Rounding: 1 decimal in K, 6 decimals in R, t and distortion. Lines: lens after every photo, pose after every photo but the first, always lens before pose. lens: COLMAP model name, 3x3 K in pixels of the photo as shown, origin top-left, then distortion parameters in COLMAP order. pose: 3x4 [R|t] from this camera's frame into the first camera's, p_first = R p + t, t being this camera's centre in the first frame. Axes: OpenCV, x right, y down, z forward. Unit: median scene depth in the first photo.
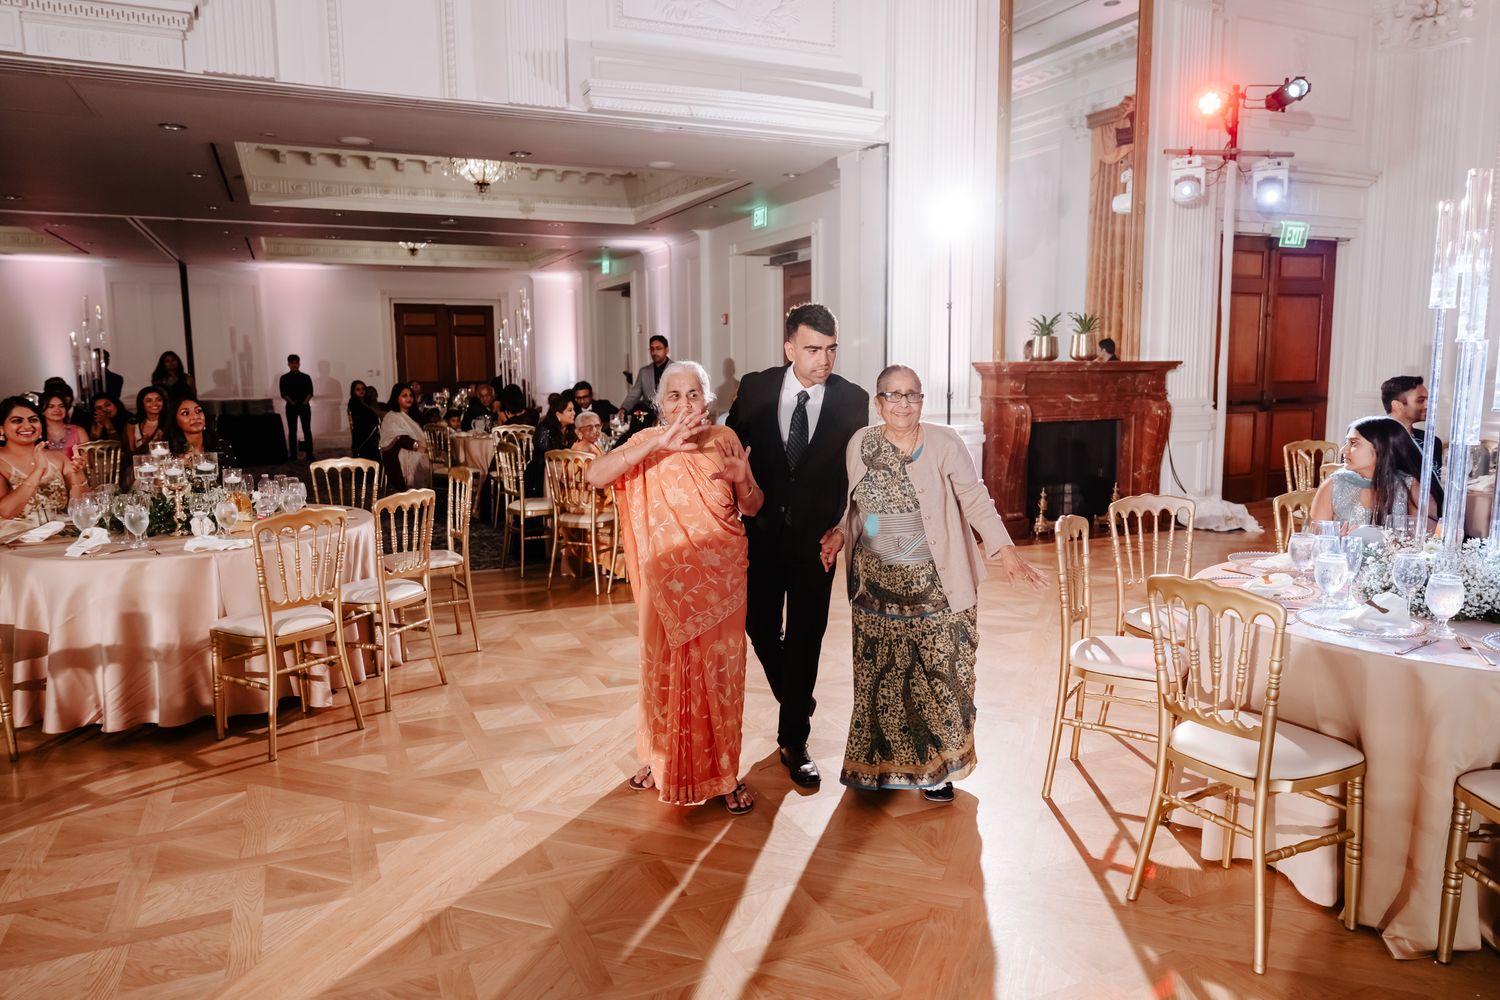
lens RADIAL K [[1032.1, 0, 750.0], [0, 1032.1, 500.0], [0, 0, 1]] dist [-0.001740, -0.003121]
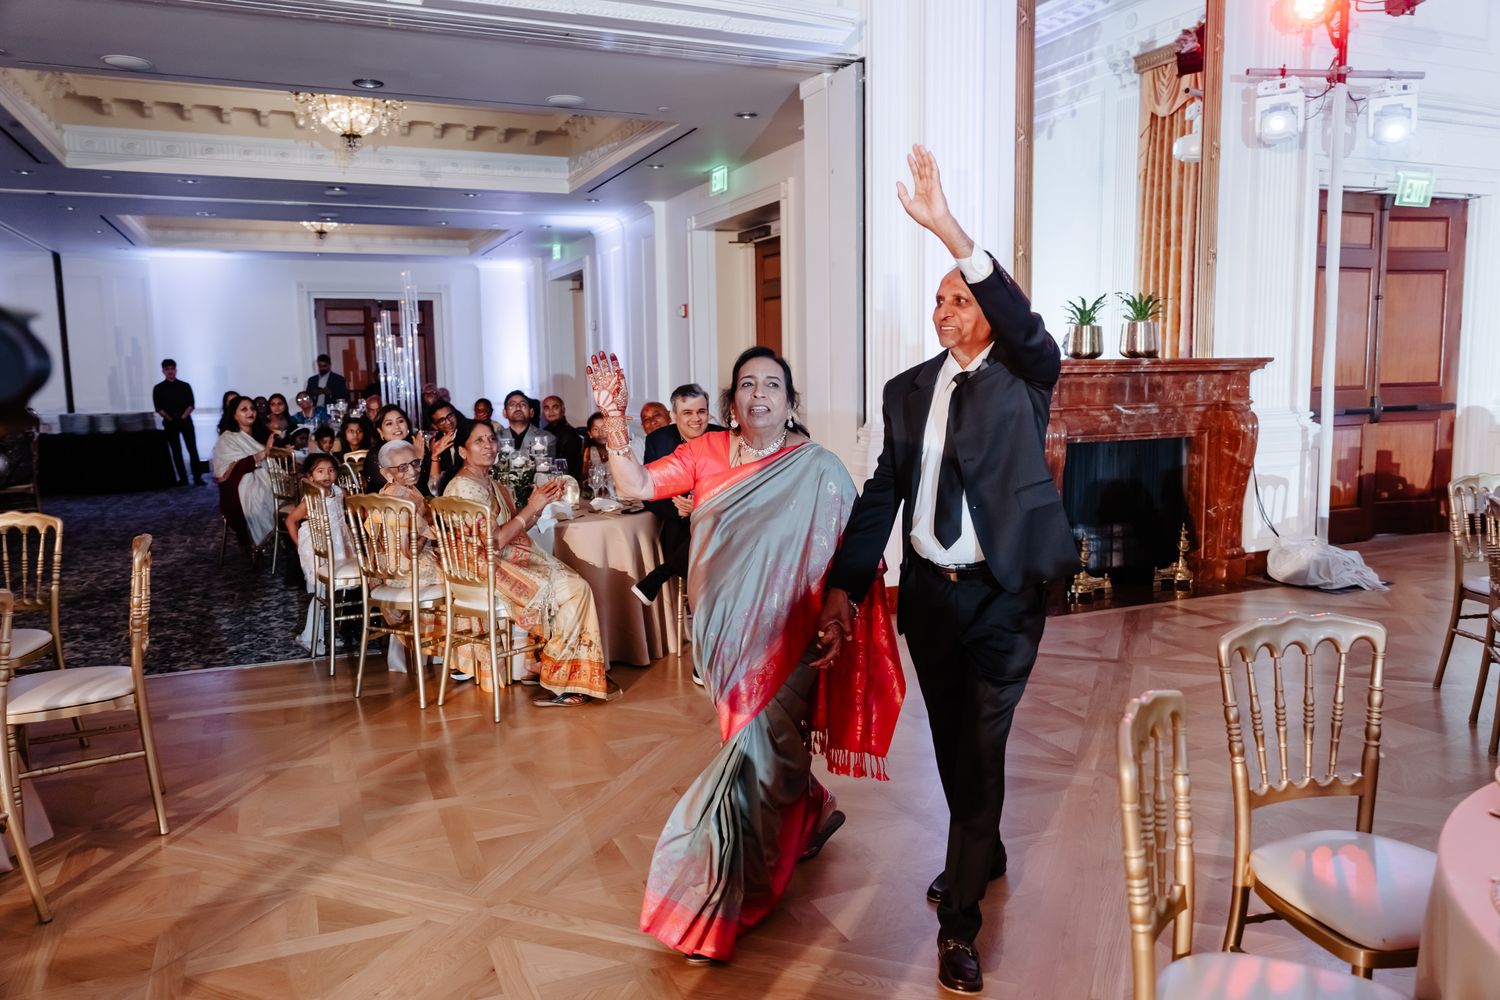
lens RADIAL K [[1106.0, 0, 750.0], [0, 1106.0, 500.0], [0, 0, 1]] dist [0.007475, 0.002656]
pose [[0.999869, -0.005369, -0.015261, 0.049732], [0.005191, 0.999919, -0.011639, -0.022191], [0.015323, 0.011558, 0.999816, 0.176975]]
